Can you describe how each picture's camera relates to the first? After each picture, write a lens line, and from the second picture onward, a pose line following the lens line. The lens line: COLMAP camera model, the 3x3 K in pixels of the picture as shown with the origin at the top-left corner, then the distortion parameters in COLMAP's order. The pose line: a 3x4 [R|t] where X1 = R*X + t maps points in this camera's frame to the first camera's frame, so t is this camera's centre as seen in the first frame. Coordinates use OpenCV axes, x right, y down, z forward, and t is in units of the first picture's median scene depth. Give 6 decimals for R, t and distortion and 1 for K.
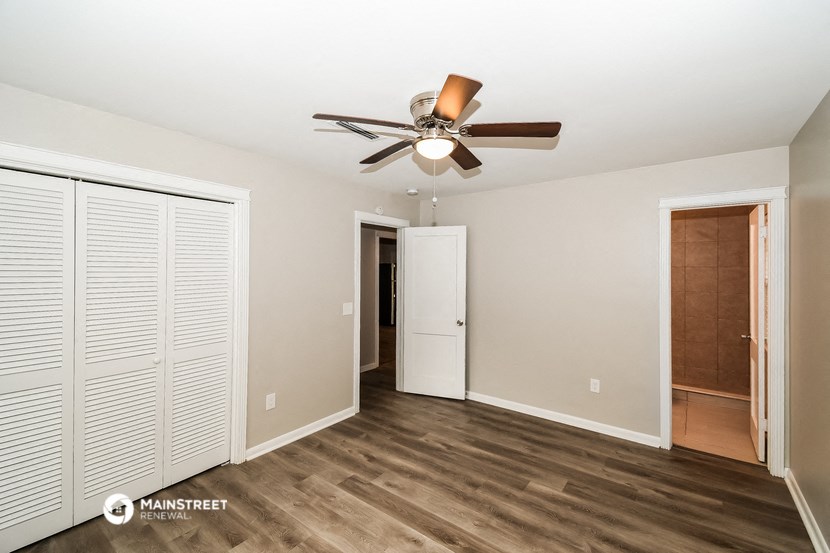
lens RADIAL K [[360.4, 0, 412.1], [0, 360.4, 272.6], [0, 0, 1]] dist [-0.002825, -0.001111]
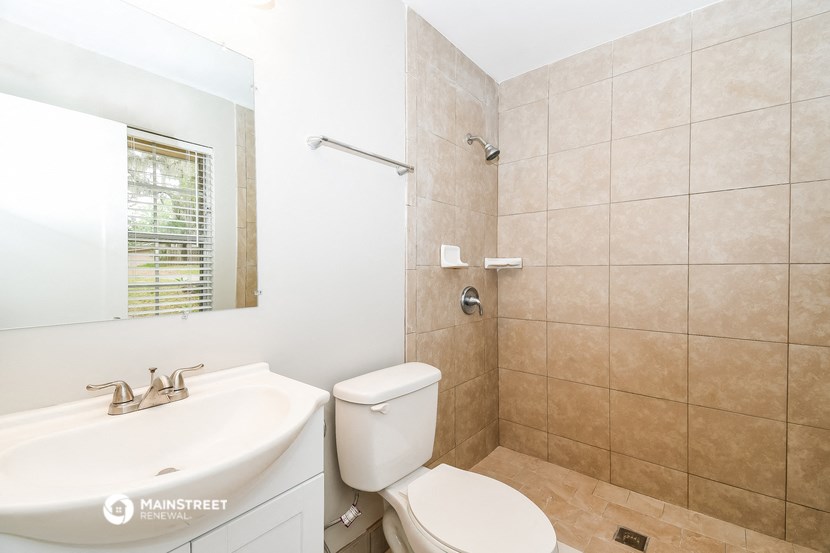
lens RADIAL K [[360.4, 0, 418.2], [0, 360.4, 275.4], [0, 0, 1]] dist [-0.002825, -0.001111]
pose [[0.999807, 0.000771, -0.019615, 0.513383], [-0.000561, 0.999943, 0.010707, 0.061565], [0.019622, -0.010694, 0.999750, 0.659195]]
